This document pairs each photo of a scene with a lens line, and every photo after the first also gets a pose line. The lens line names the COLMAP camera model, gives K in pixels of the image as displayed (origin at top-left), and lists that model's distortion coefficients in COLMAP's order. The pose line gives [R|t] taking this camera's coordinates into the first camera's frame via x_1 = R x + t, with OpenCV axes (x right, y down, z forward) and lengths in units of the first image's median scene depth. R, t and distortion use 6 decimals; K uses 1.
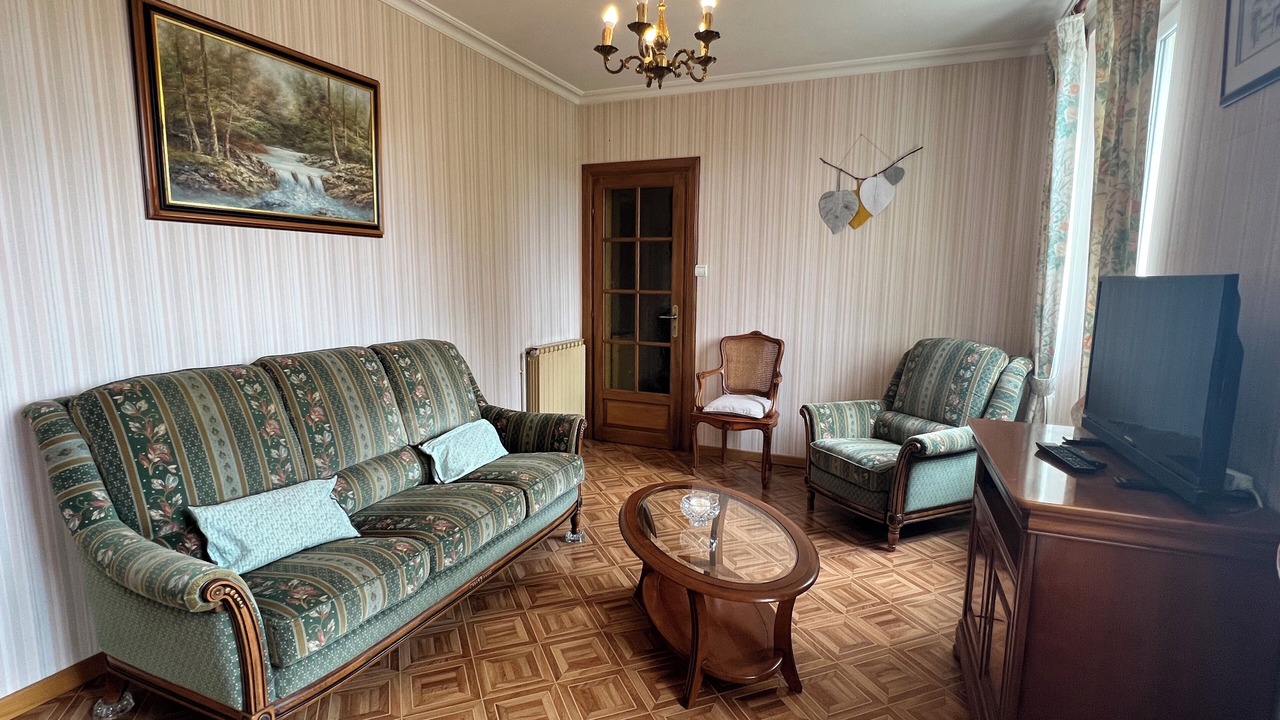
lens RADIAL K [[618.7, 0, 640.0], [0, 618.7, 360.0], [0, 0, 1]] dist [-0.001862, 0.000490]
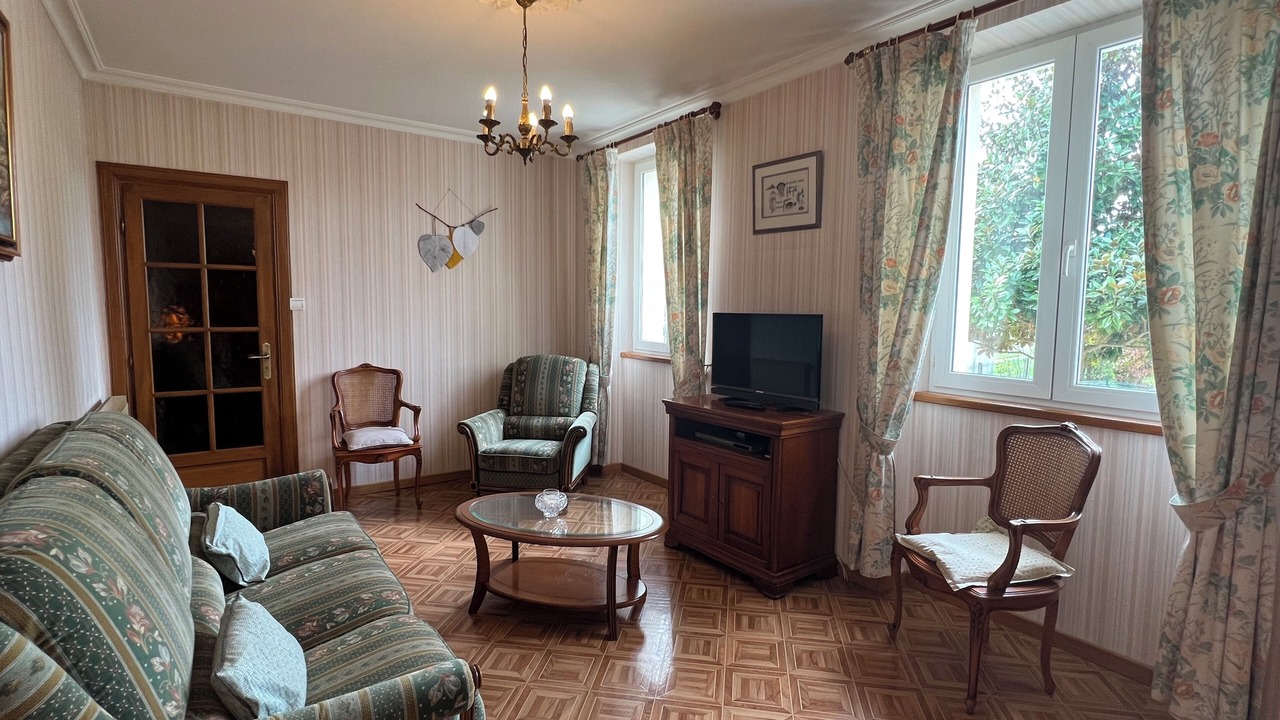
lens RADIAL K [[618.7, 0, 640.0], [0, 618.7, 360.0], [0, 0, 1]] dist [-0.001862, 0.000490]
pose [[0.512755, -0.081601, 0.854648, -0.499404], [0.112281, 0.993297, 0.027475, -0.033910], [-0.851161, 0.081873, 0.518480, 0.108160]]
